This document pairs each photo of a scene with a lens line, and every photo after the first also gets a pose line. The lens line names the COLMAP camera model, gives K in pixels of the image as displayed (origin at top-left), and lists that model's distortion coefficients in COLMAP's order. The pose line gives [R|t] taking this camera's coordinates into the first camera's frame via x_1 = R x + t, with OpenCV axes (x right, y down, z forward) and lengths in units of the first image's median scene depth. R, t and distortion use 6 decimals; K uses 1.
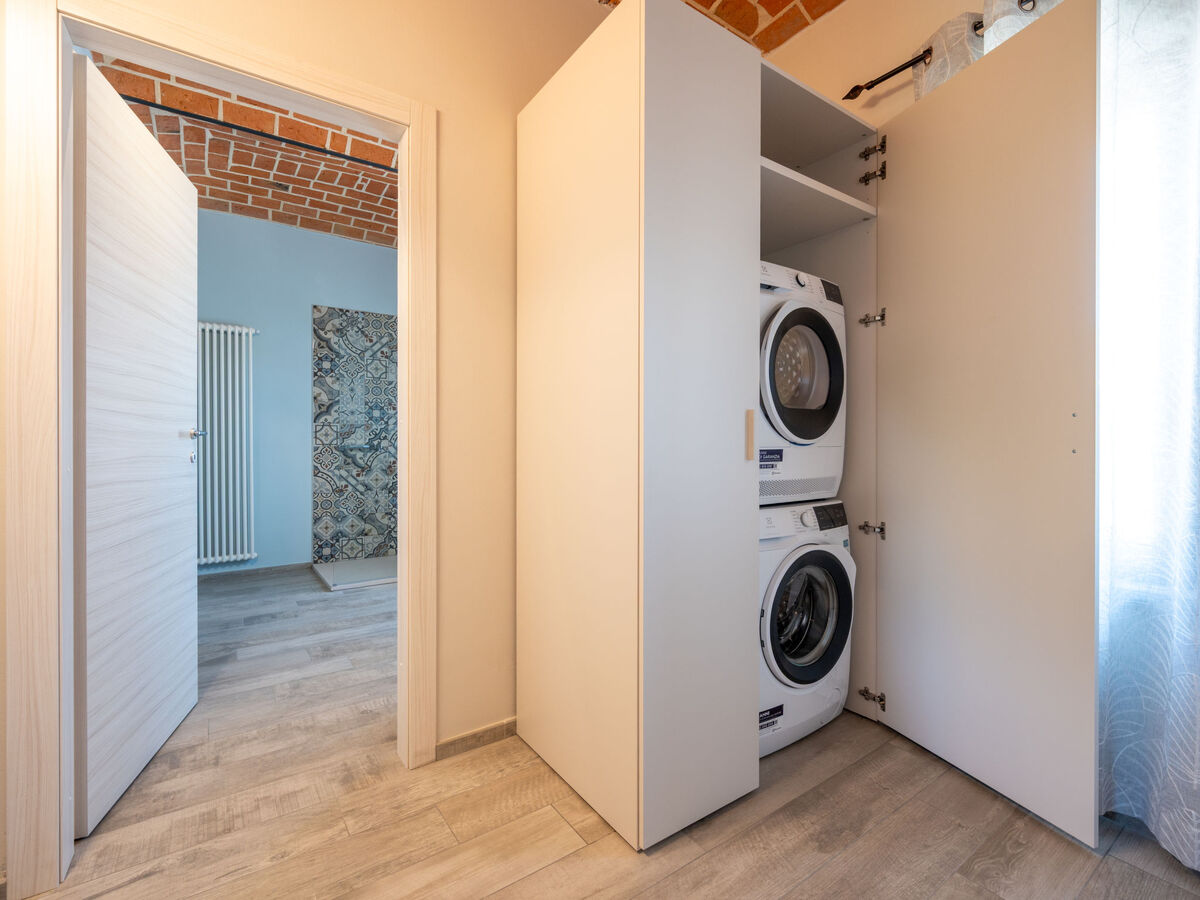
lens RADIAL K [[554.2, 0, 642.4], [0, 554.2, 446.0], [0, 0, 1]] dist [0.002770, -0.000008]
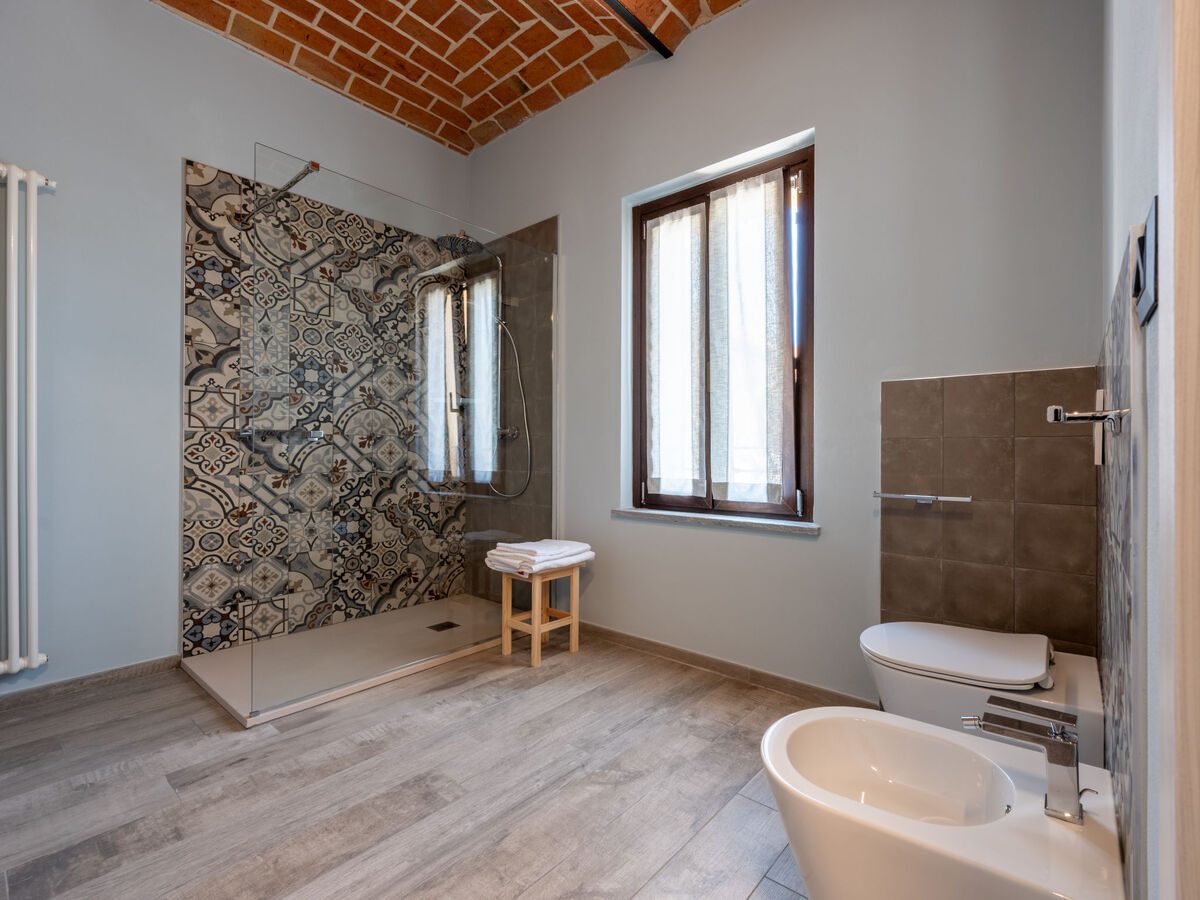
lens RADIAL K [[546.9, 0, 687.9], [0, 546.9, 447.6], [0, 0, 1]] dist [-0.001179, -0.000373]
pose [[0.962689, 0.000926, 0.270609, -0.271816], [0.001426, 0.999963, -0.008494, 0.021142], [-0.270607, 0.008563, 0.962652, 0.373302]]
